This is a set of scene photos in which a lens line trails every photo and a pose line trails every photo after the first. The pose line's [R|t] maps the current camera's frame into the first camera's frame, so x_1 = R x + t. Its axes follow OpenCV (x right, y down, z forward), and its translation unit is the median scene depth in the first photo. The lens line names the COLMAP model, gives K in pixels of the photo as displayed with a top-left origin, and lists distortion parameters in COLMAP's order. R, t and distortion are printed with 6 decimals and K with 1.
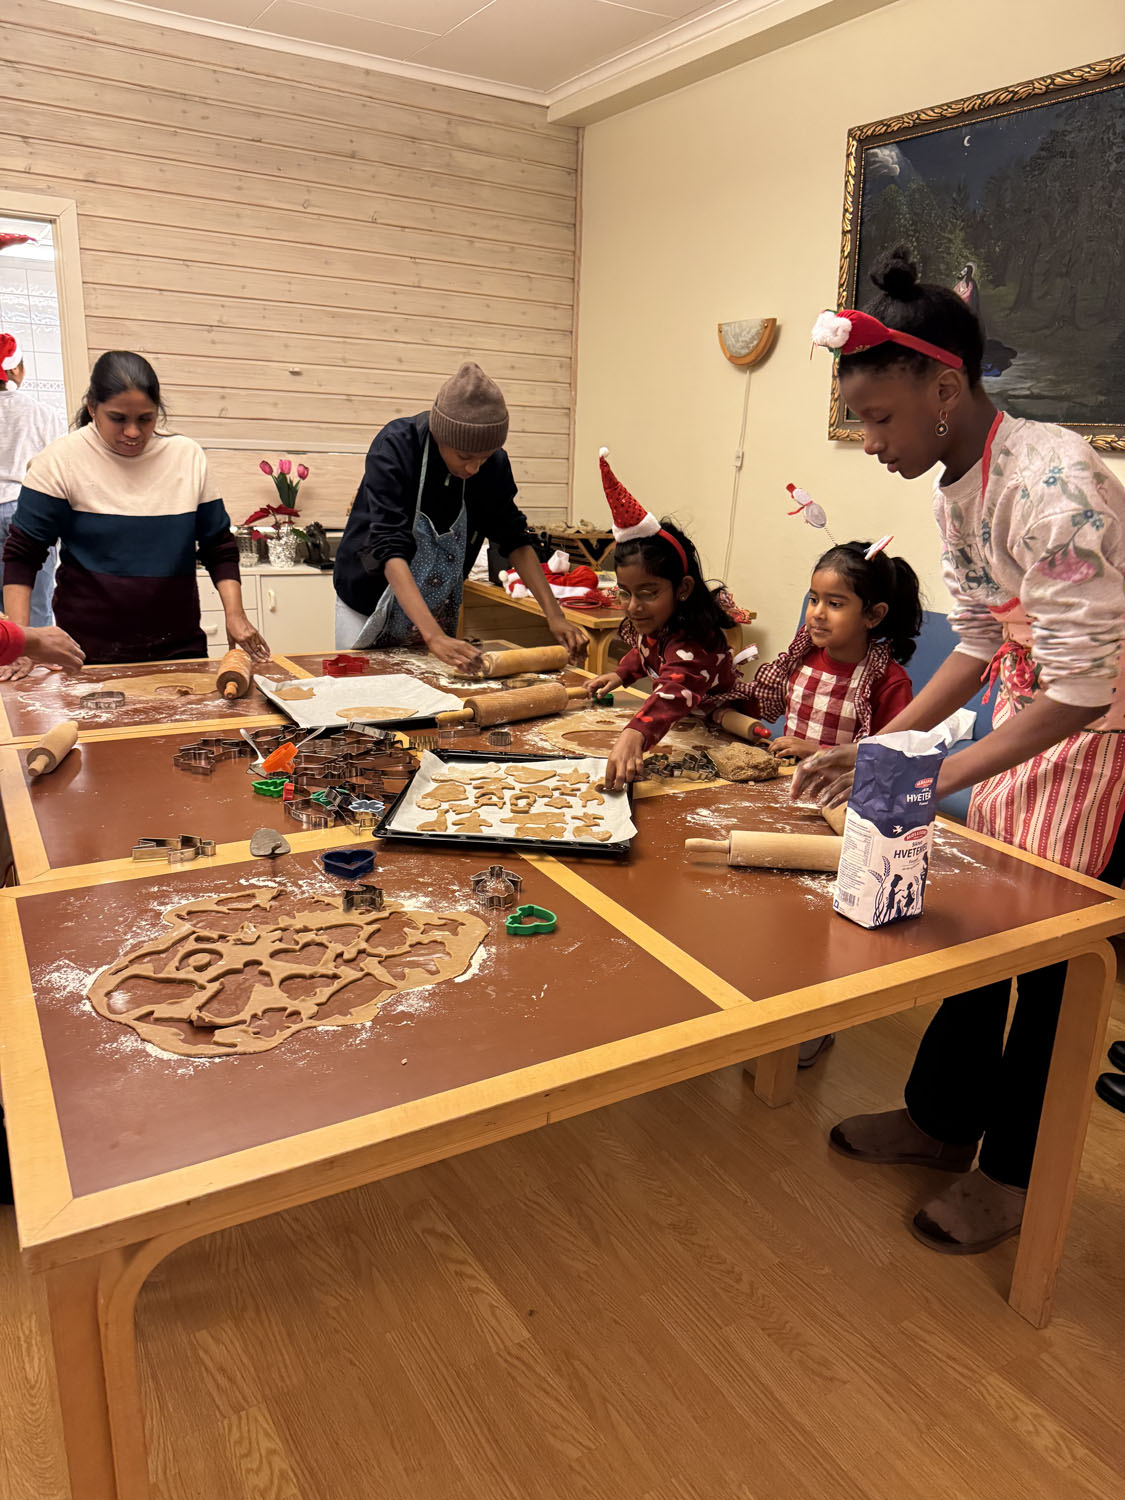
lens RADIAL K [[1091.8, 0, 562.5], [0, 1091.8, 750.0], [0, 0, 1]] dist [0.048326, -0.053092]
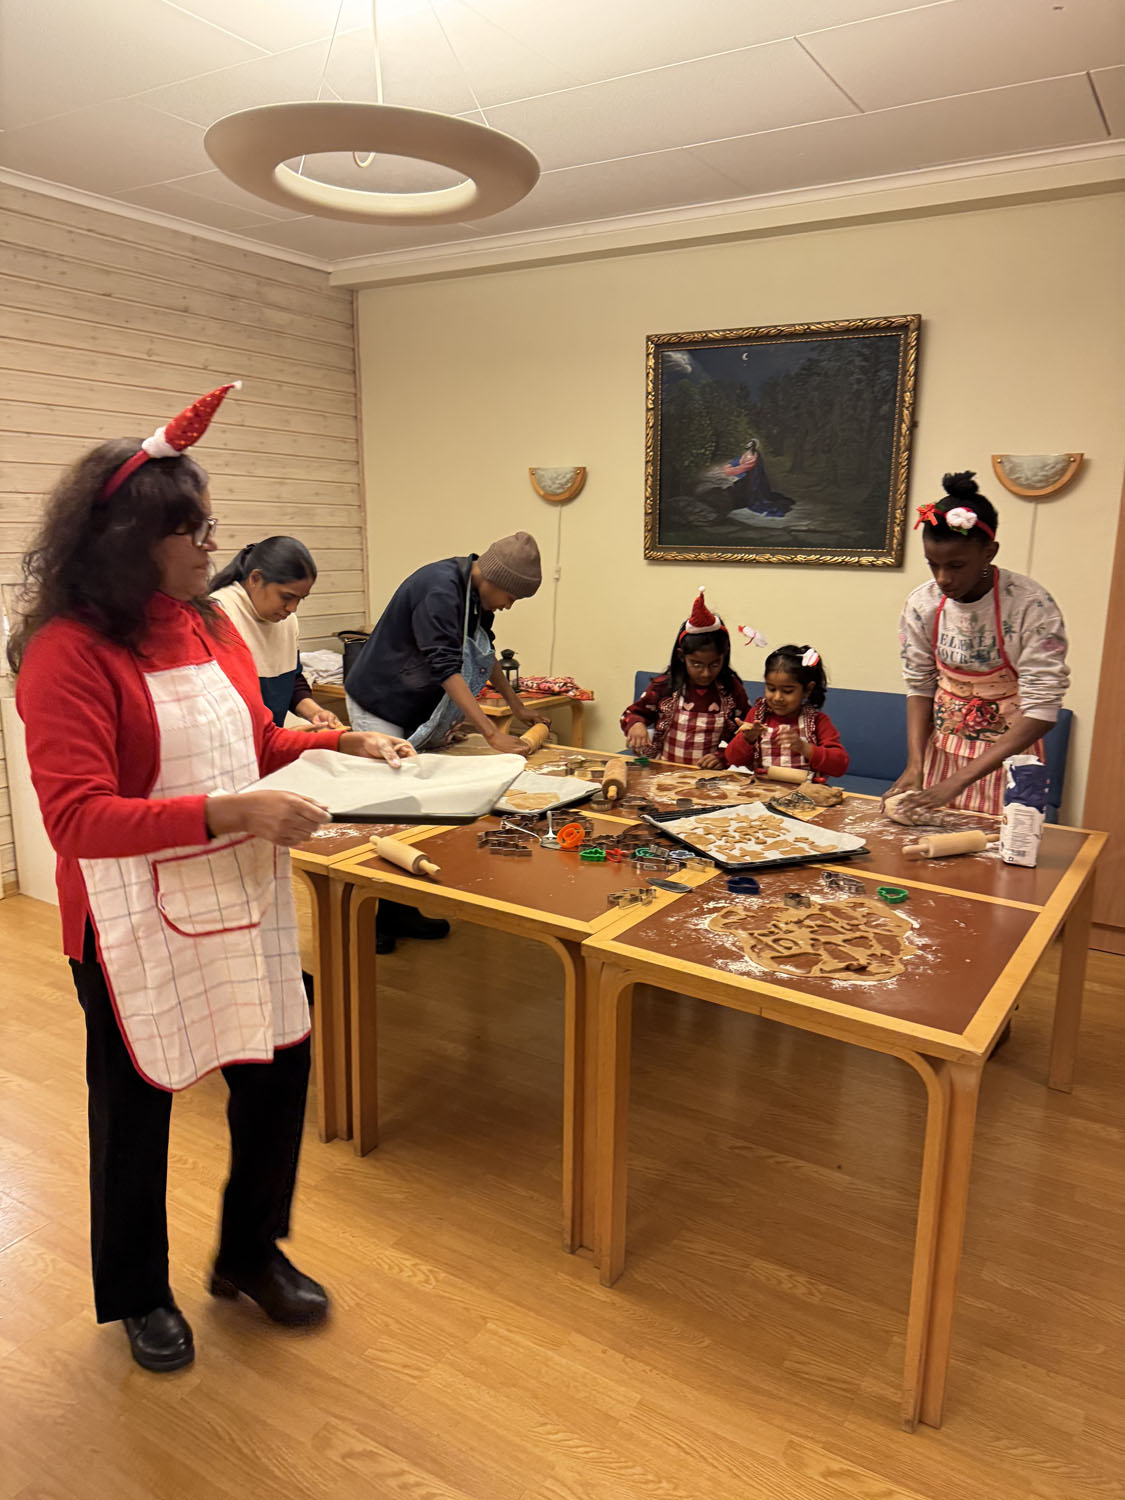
lens RADIAL K [[1092.4, 0, 562.5], [0, 1092.4, 750.0], [0, 0, 1]] dist [0.062167, -0.086185]
pose [[0.888016, -0.115667, 0.445027, -0.461524], [0.141594, 0.989601, -0.025332, -0.034766], [-0.437469, 0.085508, 0.895159, -0.116797]]
